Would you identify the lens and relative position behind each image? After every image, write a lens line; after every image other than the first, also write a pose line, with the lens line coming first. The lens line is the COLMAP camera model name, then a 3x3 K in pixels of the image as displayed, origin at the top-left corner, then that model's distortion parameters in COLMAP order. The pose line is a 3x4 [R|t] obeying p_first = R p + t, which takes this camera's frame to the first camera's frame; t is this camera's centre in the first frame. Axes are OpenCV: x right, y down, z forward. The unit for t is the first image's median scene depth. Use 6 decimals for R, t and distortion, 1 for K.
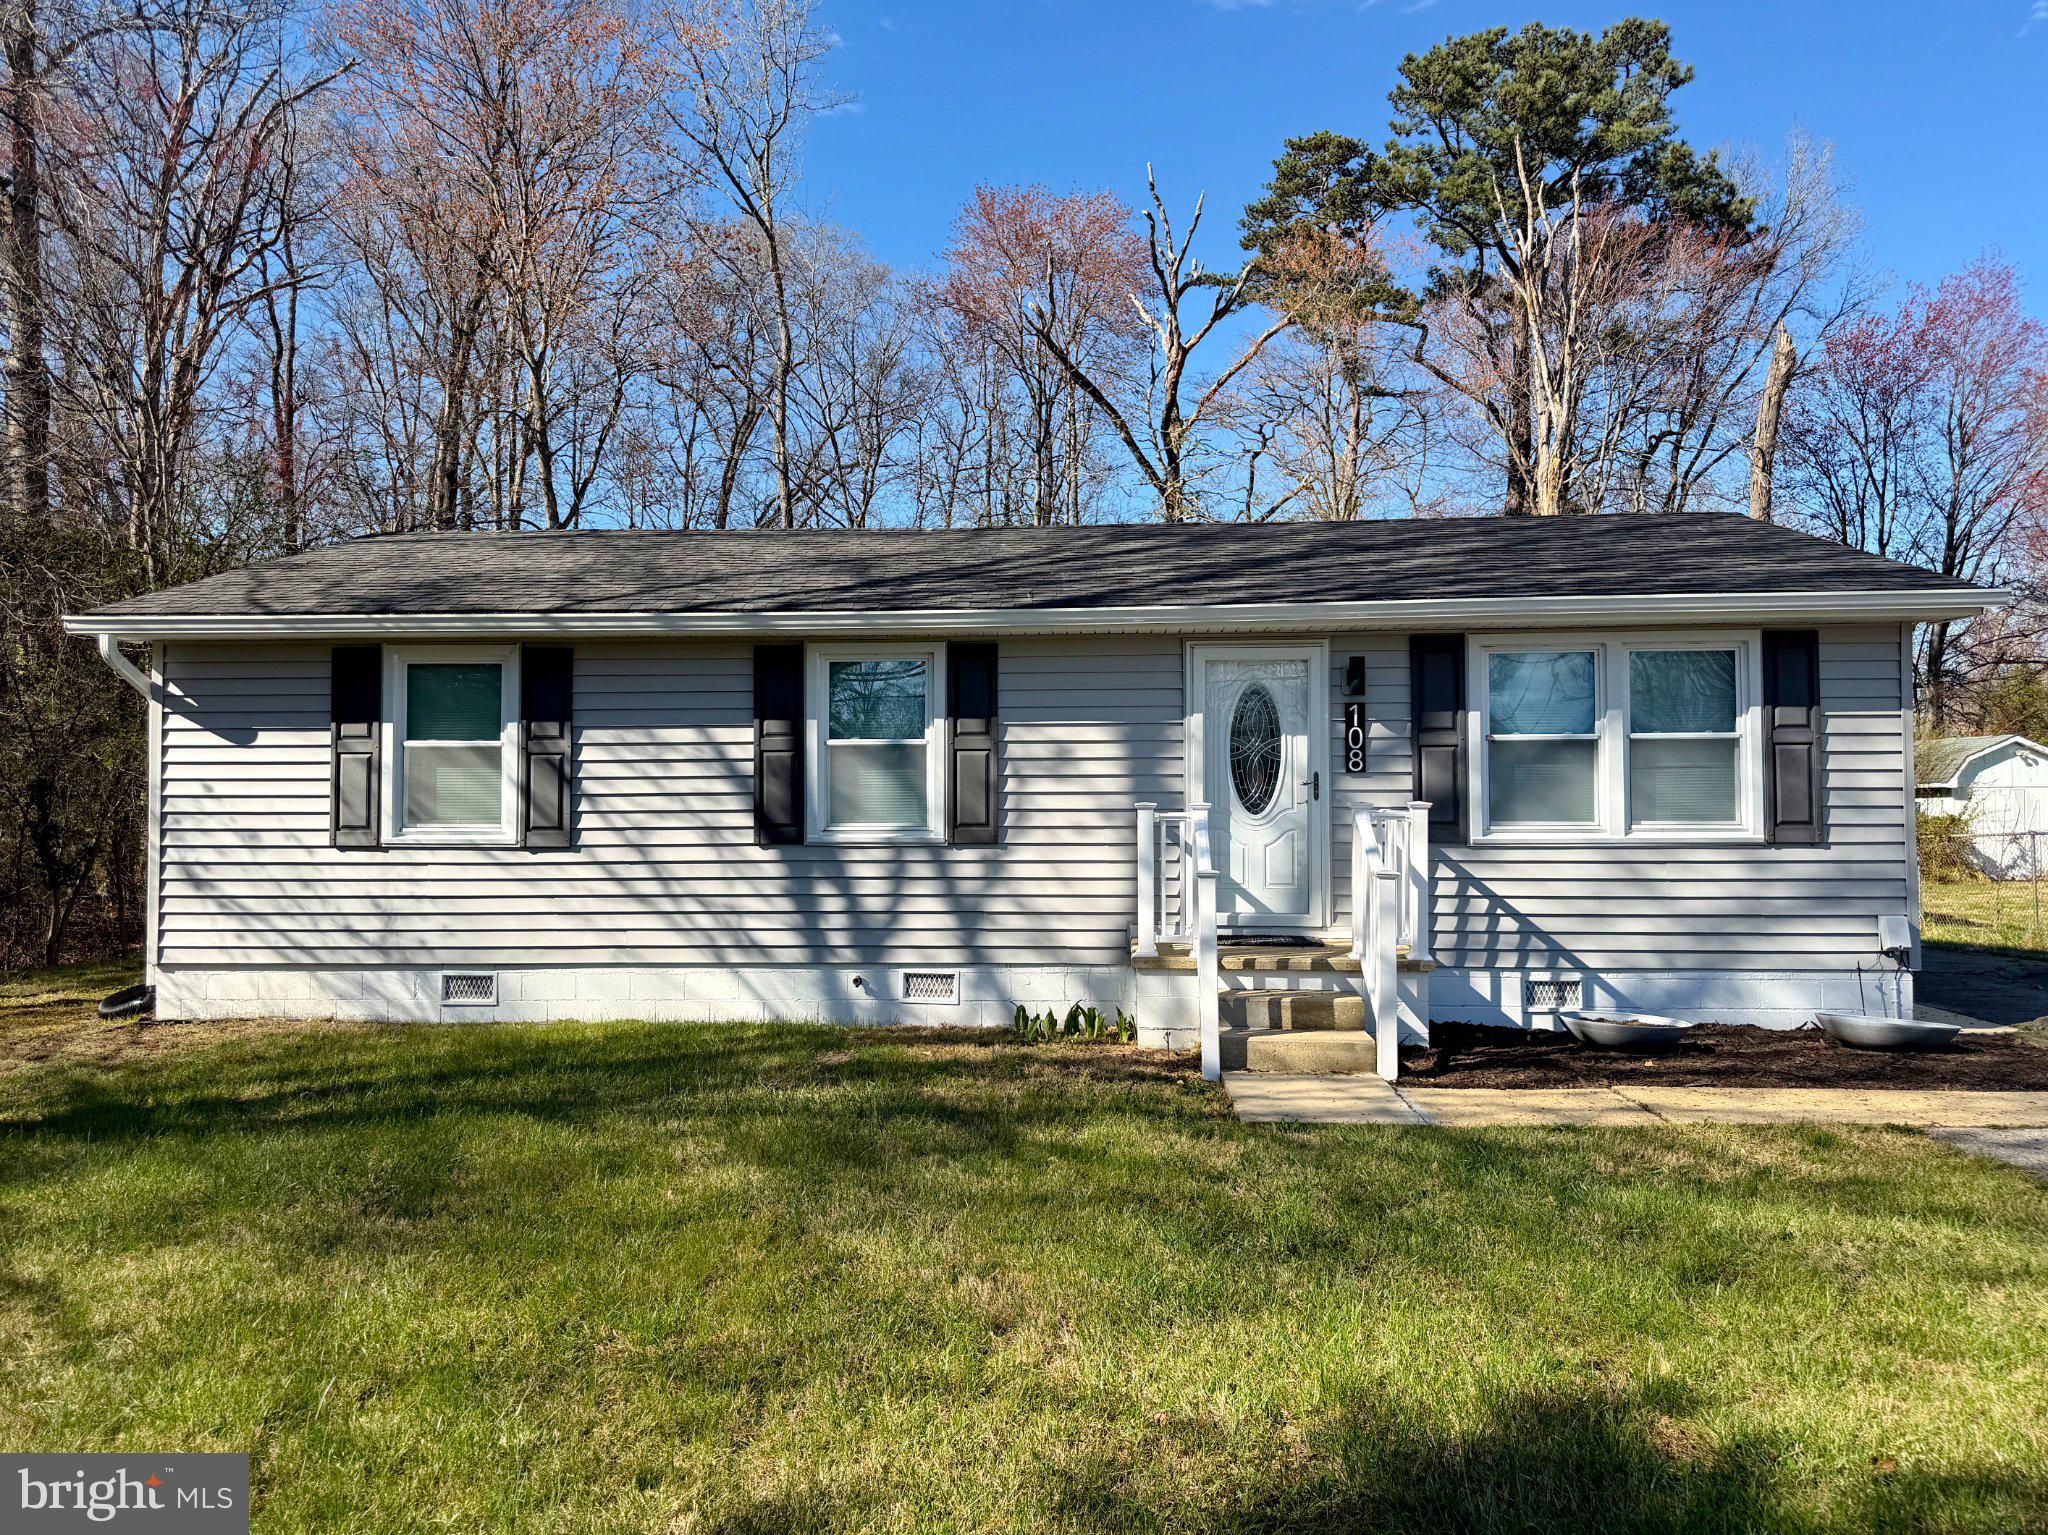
lens RADIAL K [[1430.9, 0, 1024.0], [0, 1430.9, 767.5], [0, 0, 1]] dist [0.148545, -0.233356]
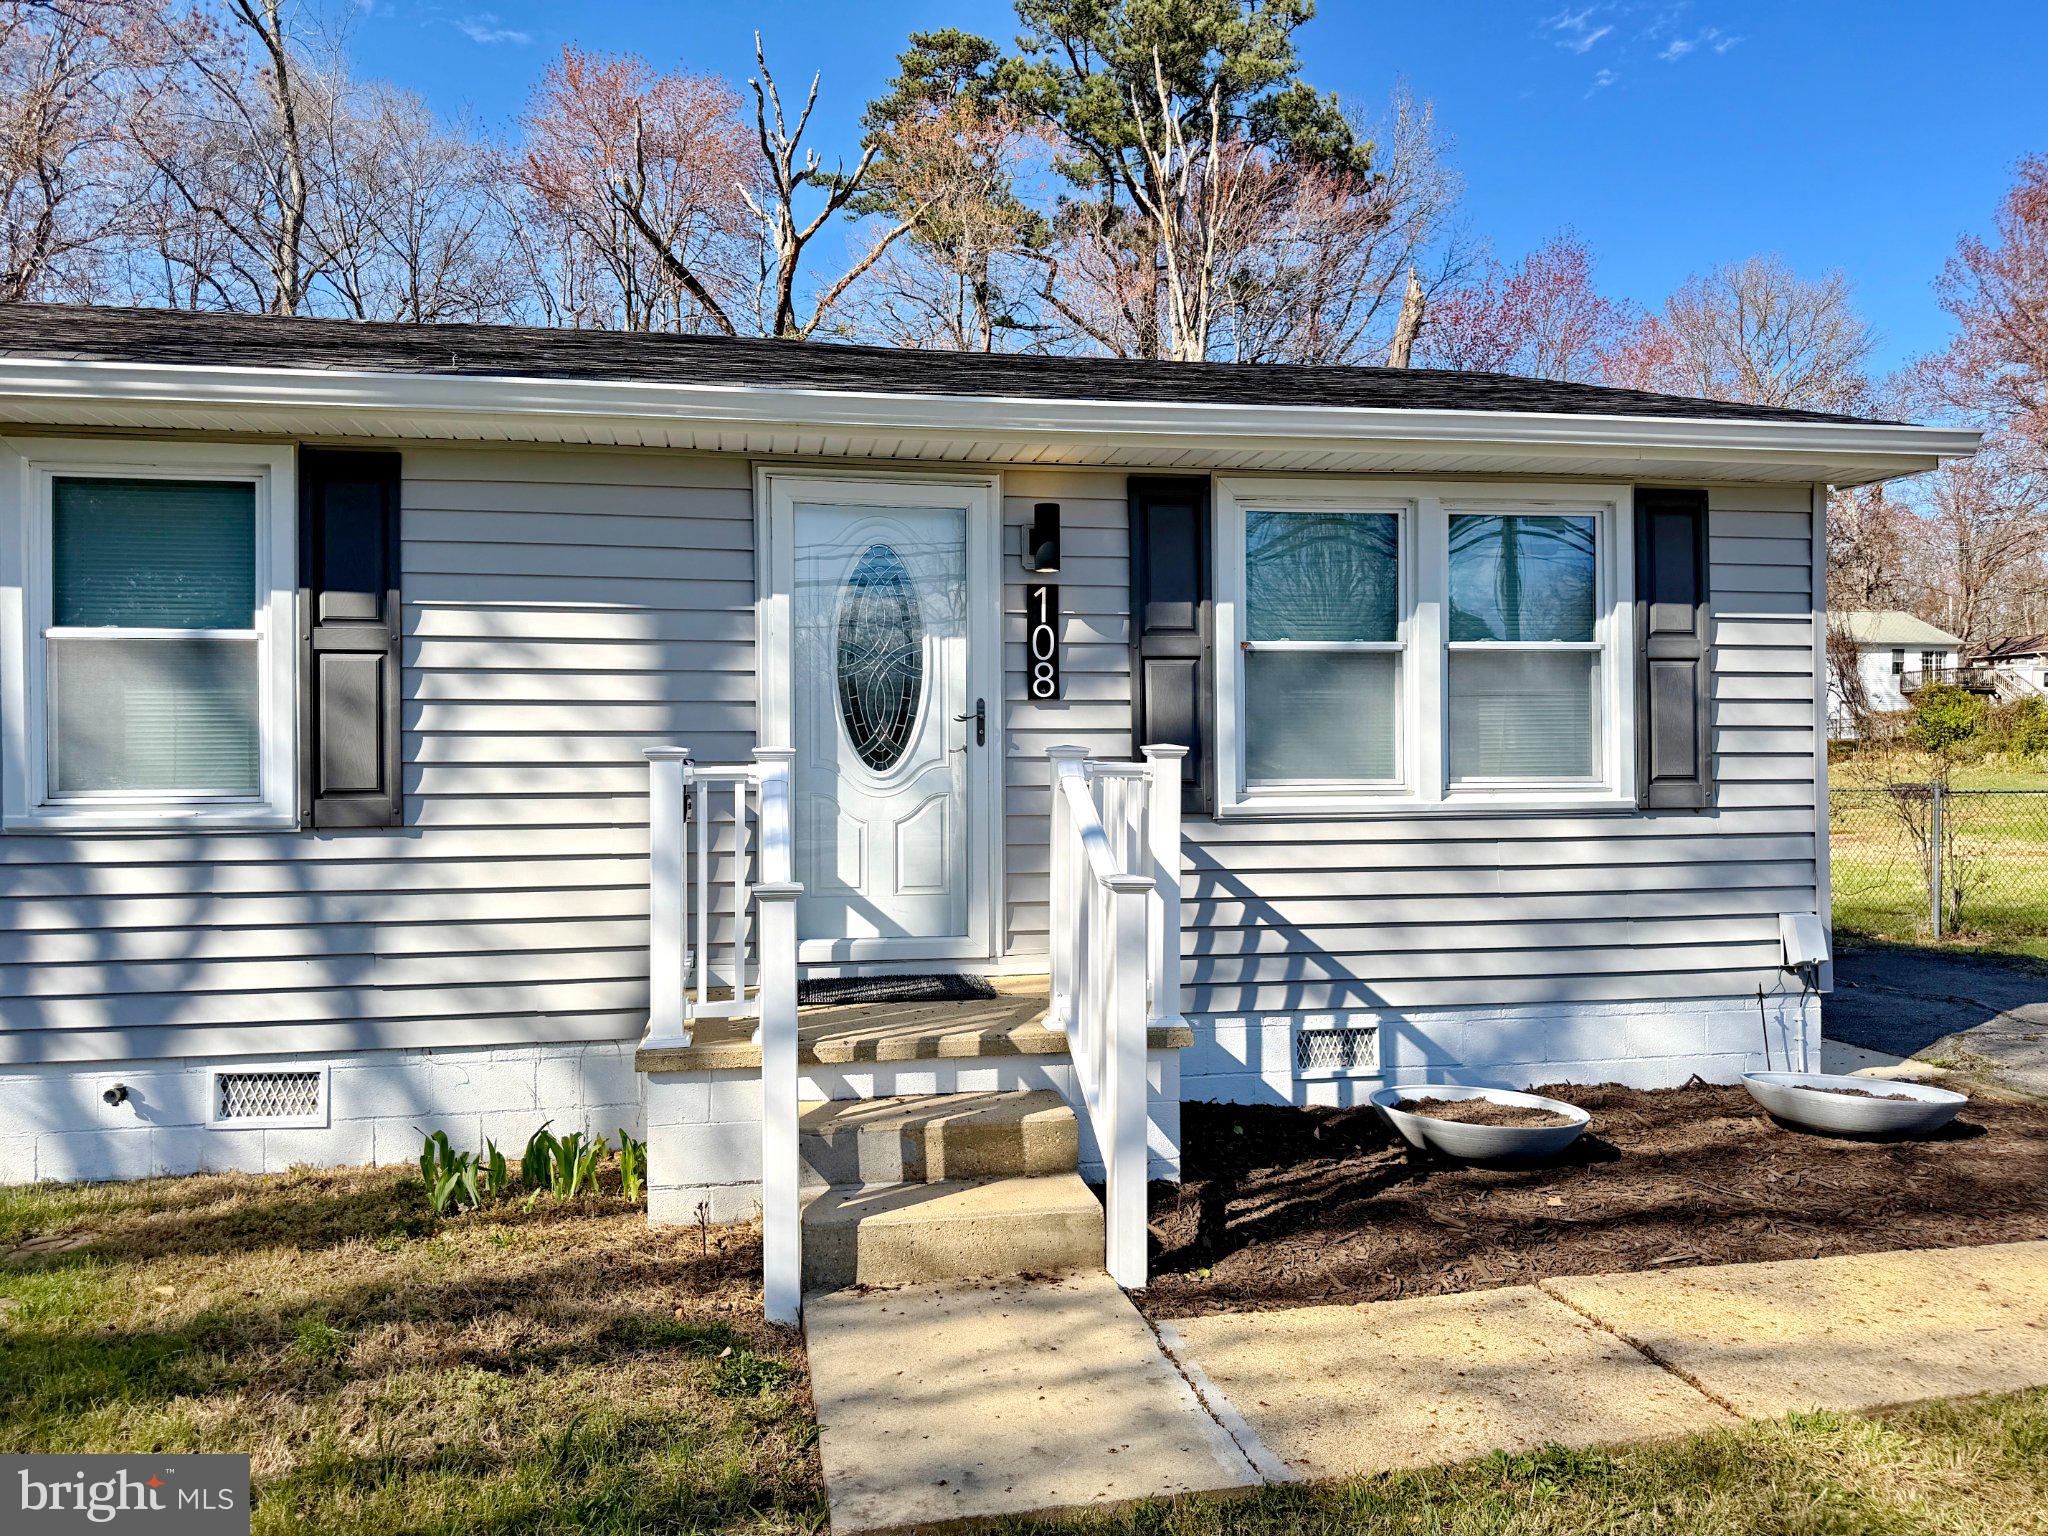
lens RADIAL K [[1414.6, 0, 1024.0], [0, 1414.6, 768.0], [0, 0, 1]] dist [0.093520, -0.108619]
pose [[0.966550, -0.003735, 0.256450, 0.070569], [-0.003991, 0.999554, 0.029597, 0.014579], [-0.256446, -0.029630, 0.966104, 0.431436]]
